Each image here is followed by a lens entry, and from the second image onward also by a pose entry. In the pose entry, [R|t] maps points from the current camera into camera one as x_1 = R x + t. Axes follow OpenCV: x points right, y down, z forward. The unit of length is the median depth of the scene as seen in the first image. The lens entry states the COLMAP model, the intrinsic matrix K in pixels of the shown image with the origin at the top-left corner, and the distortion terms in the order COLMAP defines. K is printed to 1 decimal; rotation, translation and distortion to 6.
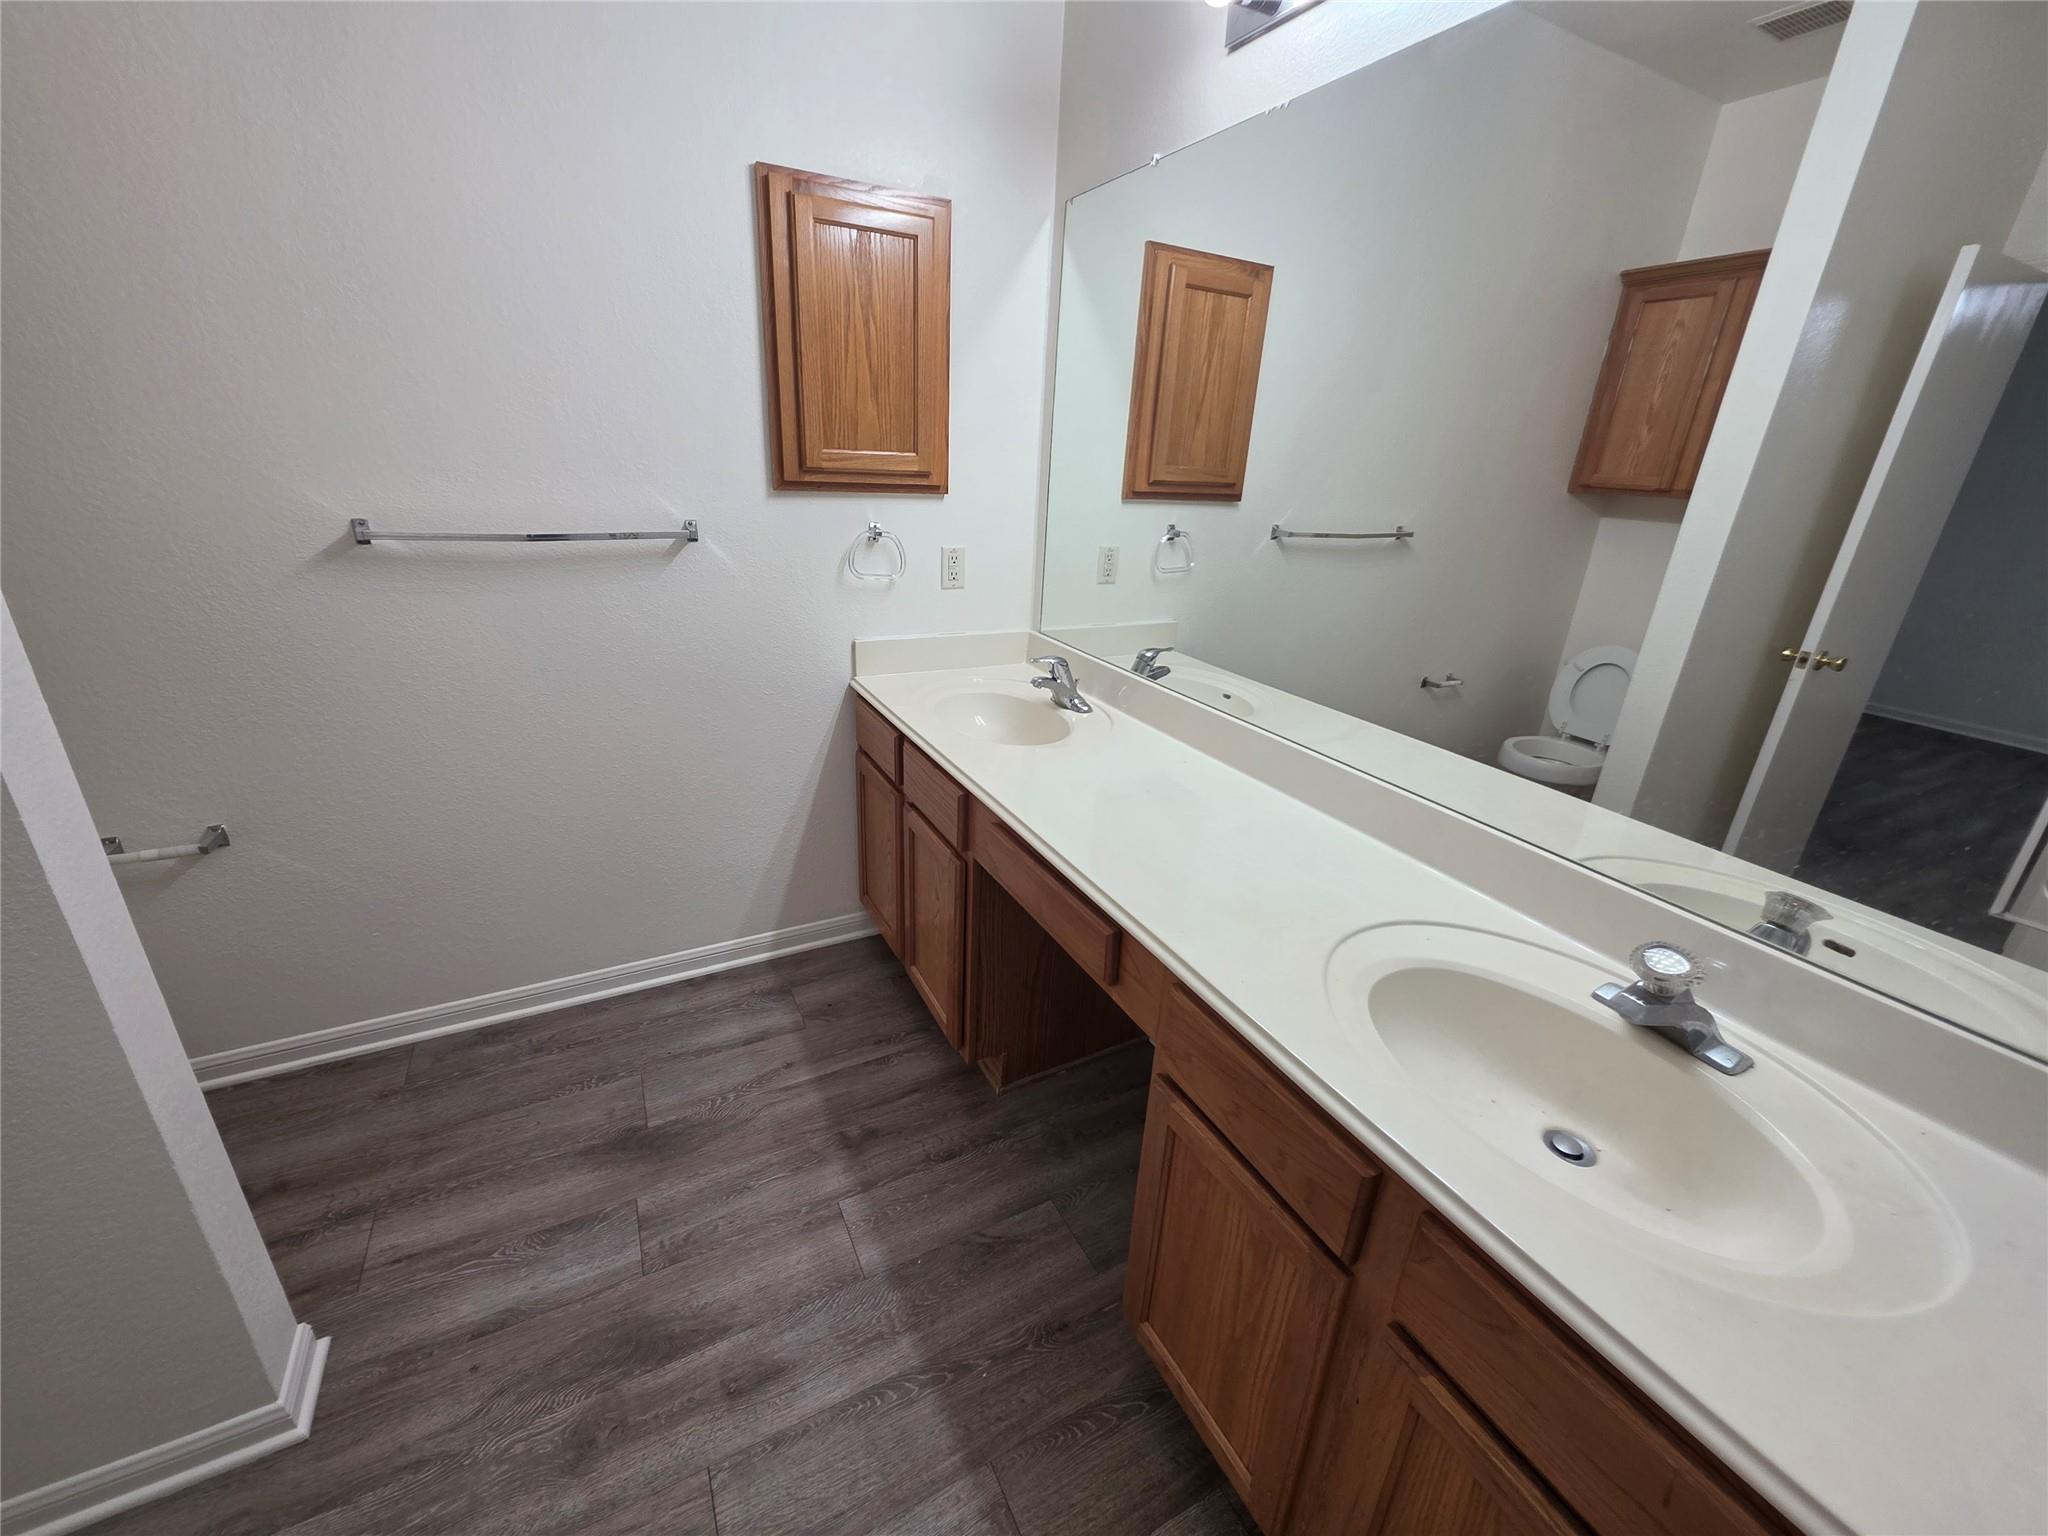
lens RADIAL K [[804.5, 0, 1027.0], [0, 804.5, 757.8], [0, 0, 1]] dist [0.003301, 0.000389]
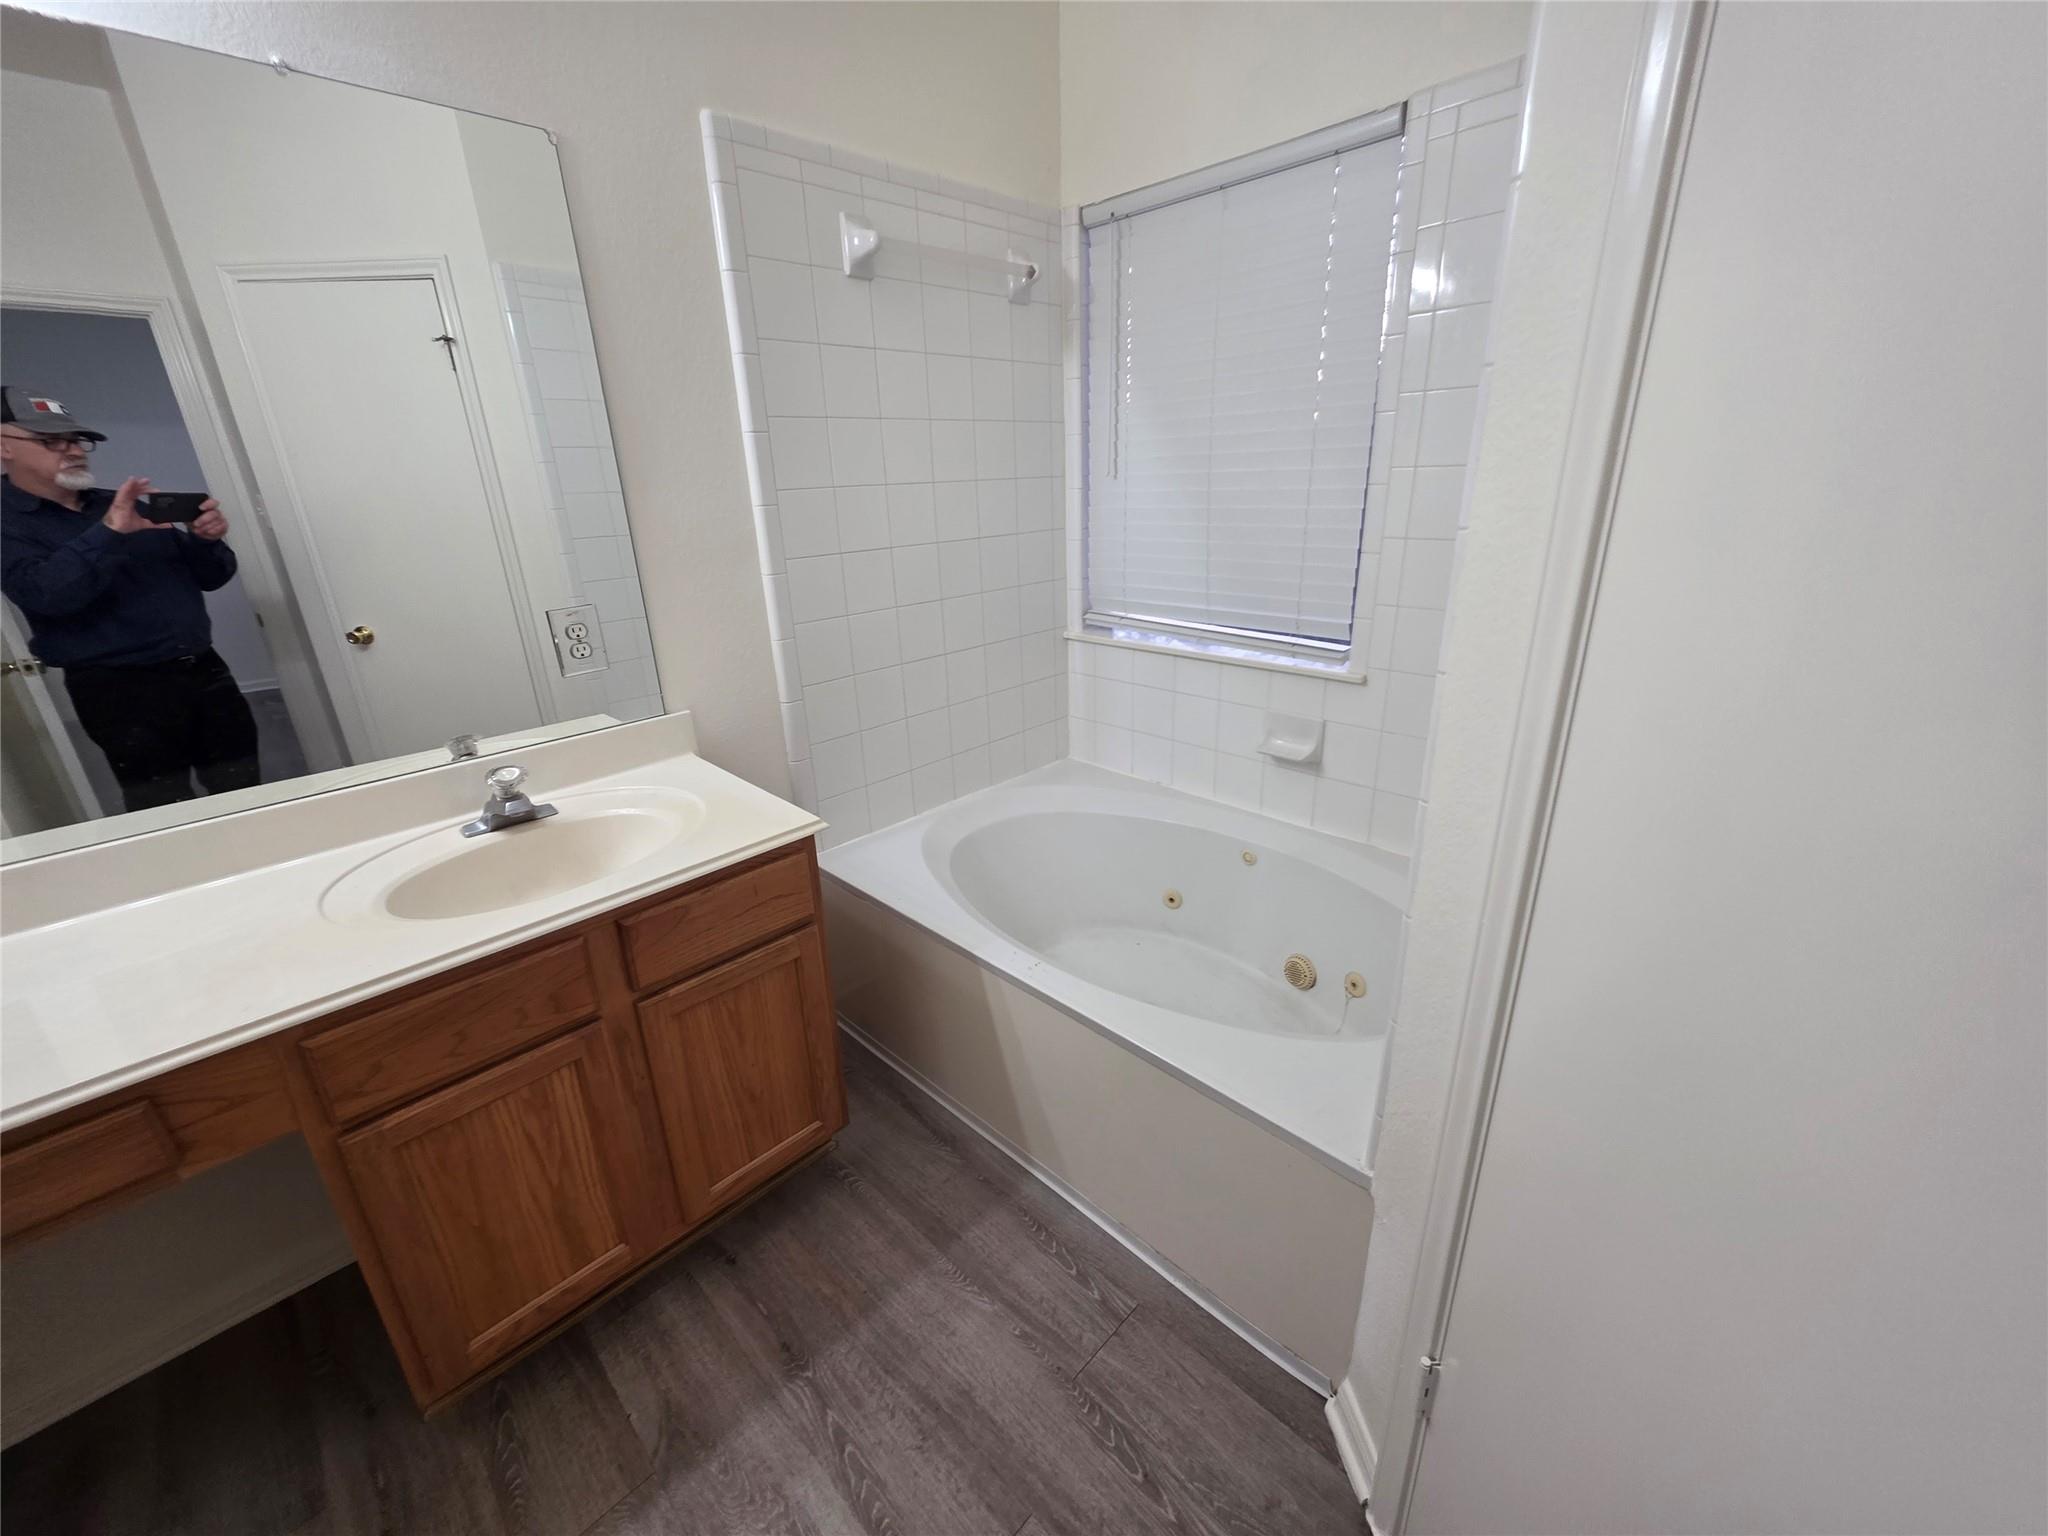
lens RADIAL K [[804.5, 0, 1027.0], [0, 804.5, 757.8], [0, 0, 1]] dist [0.003301, 0.000389]
pose [[-0.307972, -0.357484, 0.881679, -0.842282], [0.351159, 0.818575, 0.454558, -0.127902], [-0.884217, 0.449601, -0.126565, 0.238399]]
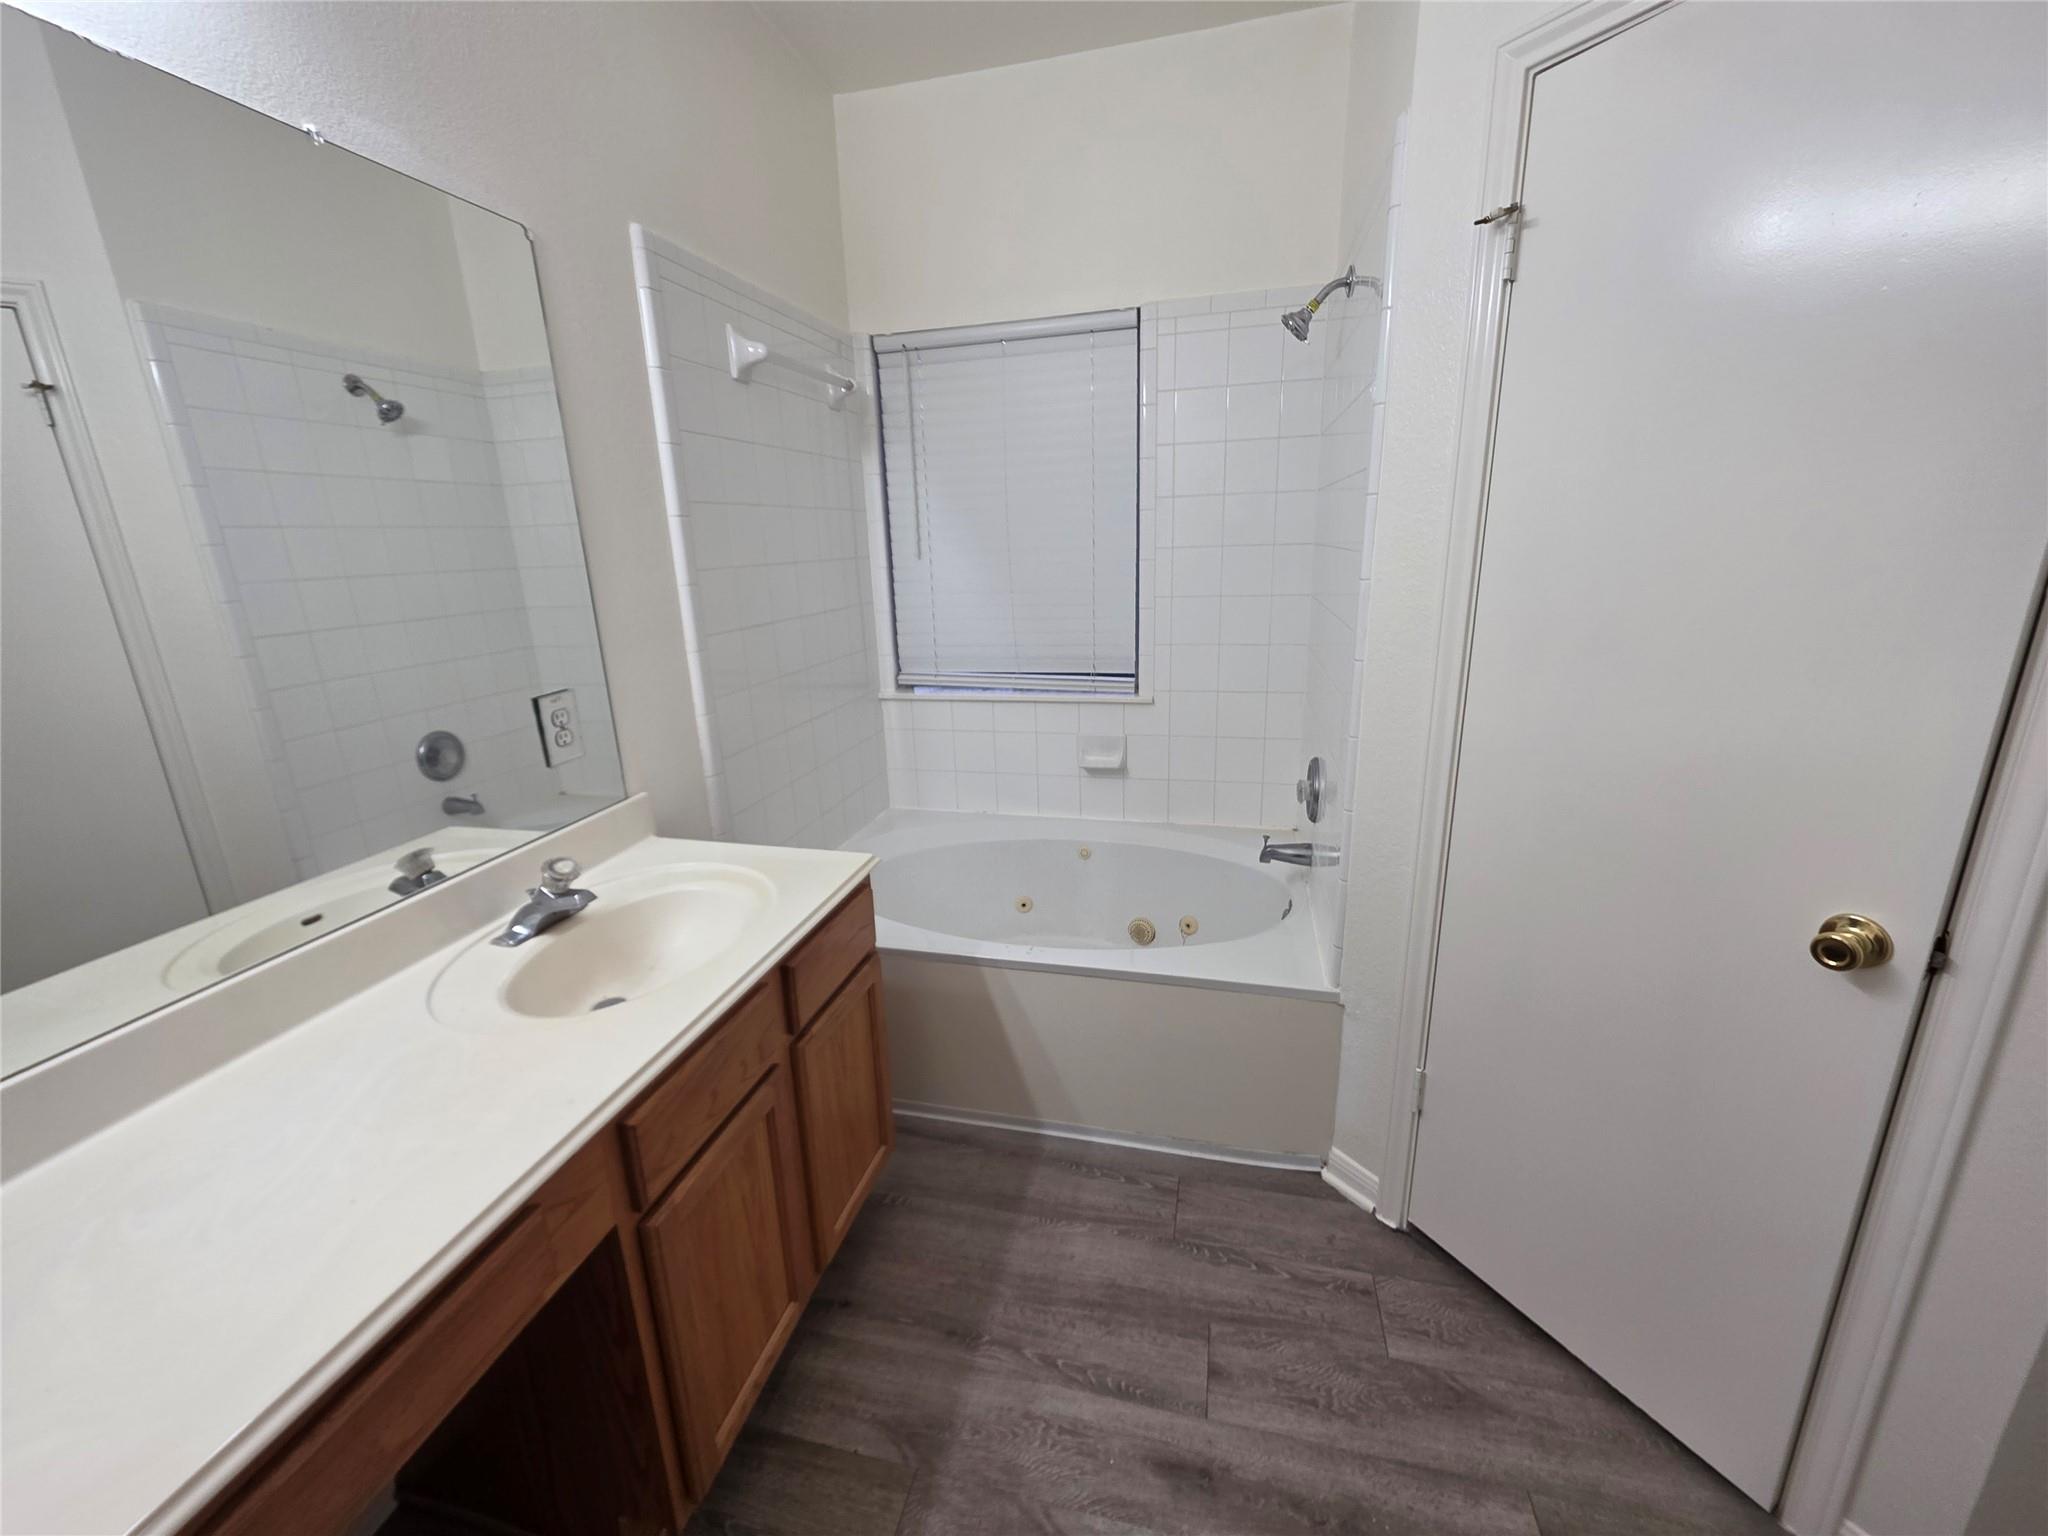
lens RADIAL K [[804.5, 0, 1027.0], [0, 804.5, 757.8], [0, 0, 1]] dist [0.003301, 0.000389]
pose [[-0.748617, -0.199211, 0.632367, -0.700162], [0.229638, 0.816844, 0.529180, -0.465292], [-0.621964, 0.541369, -0.565757, 1.078271]]
